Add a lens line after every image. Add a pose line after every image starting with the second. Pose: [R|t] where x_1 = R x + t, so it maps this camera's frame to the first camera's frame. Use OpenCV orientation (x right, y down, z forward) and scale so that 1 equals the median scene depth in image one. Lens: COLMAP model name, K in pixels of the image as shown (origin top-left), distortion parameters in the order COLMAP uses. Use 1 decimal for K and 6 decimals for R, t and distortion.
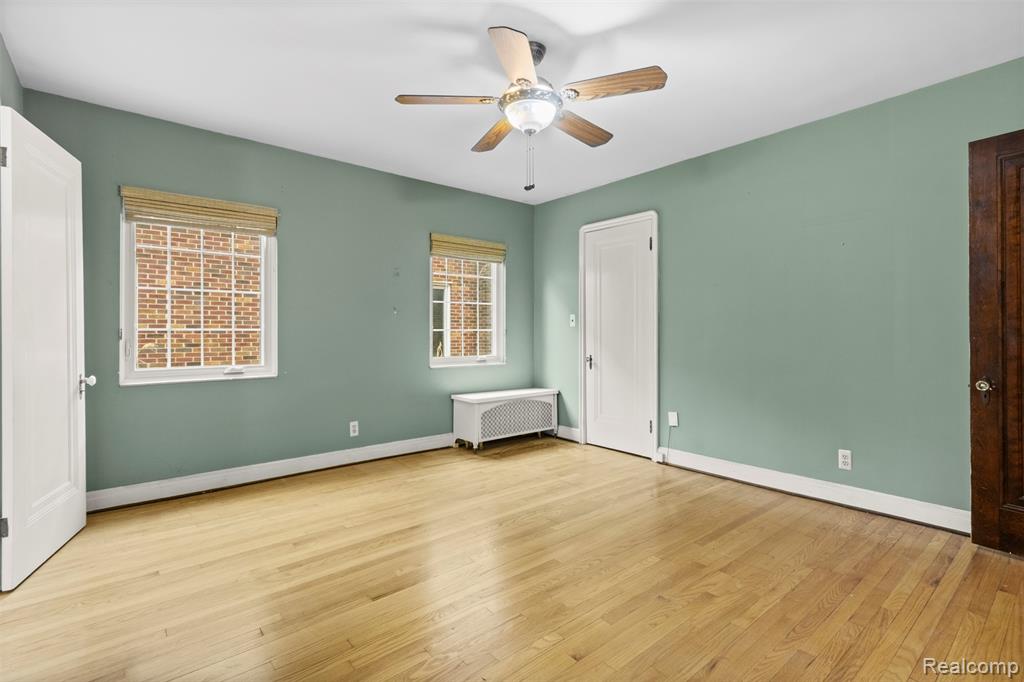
lens RADIAL K [[470.2, 0, 511.3], [0, 470.2, 334.1], [0, 0, 1]] dist [0.000032, -0.000883]
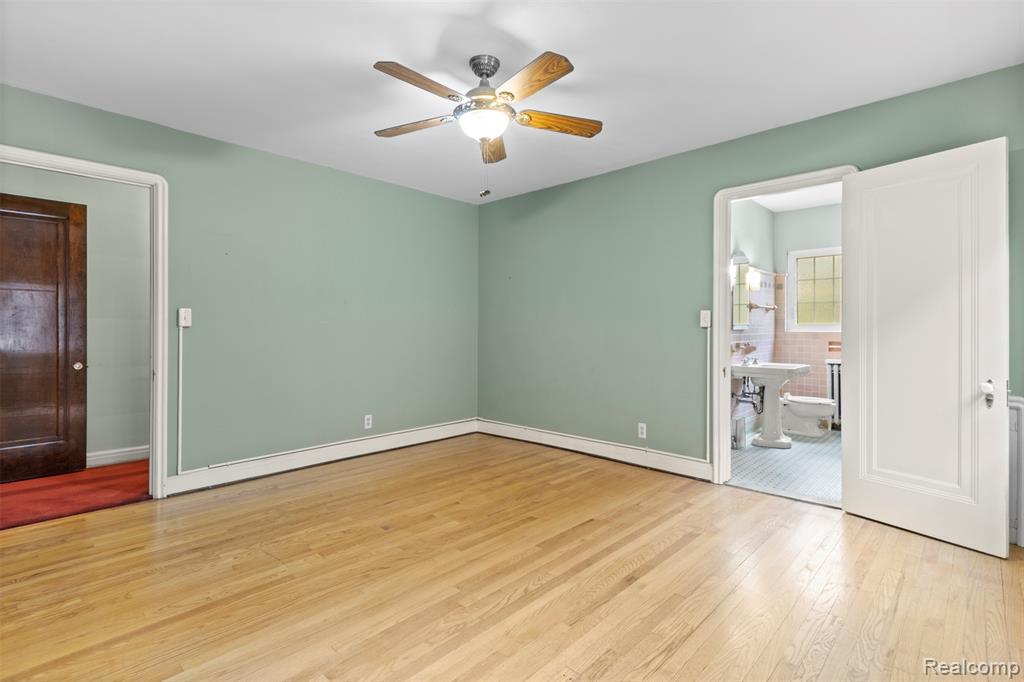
lens RADIAL K [[488.1, 0, 506.0], [0, 488.1, 328.4], [0, 0, 1]] dist [0.001854, -0.000131]
pose [[-0.993766, 0.001403, -0.111481, 0.074278], [0.000444, 0.999963, 0.008628, -0.015109], [0.111489, 0.008525, -0.993729, 1.384473]]
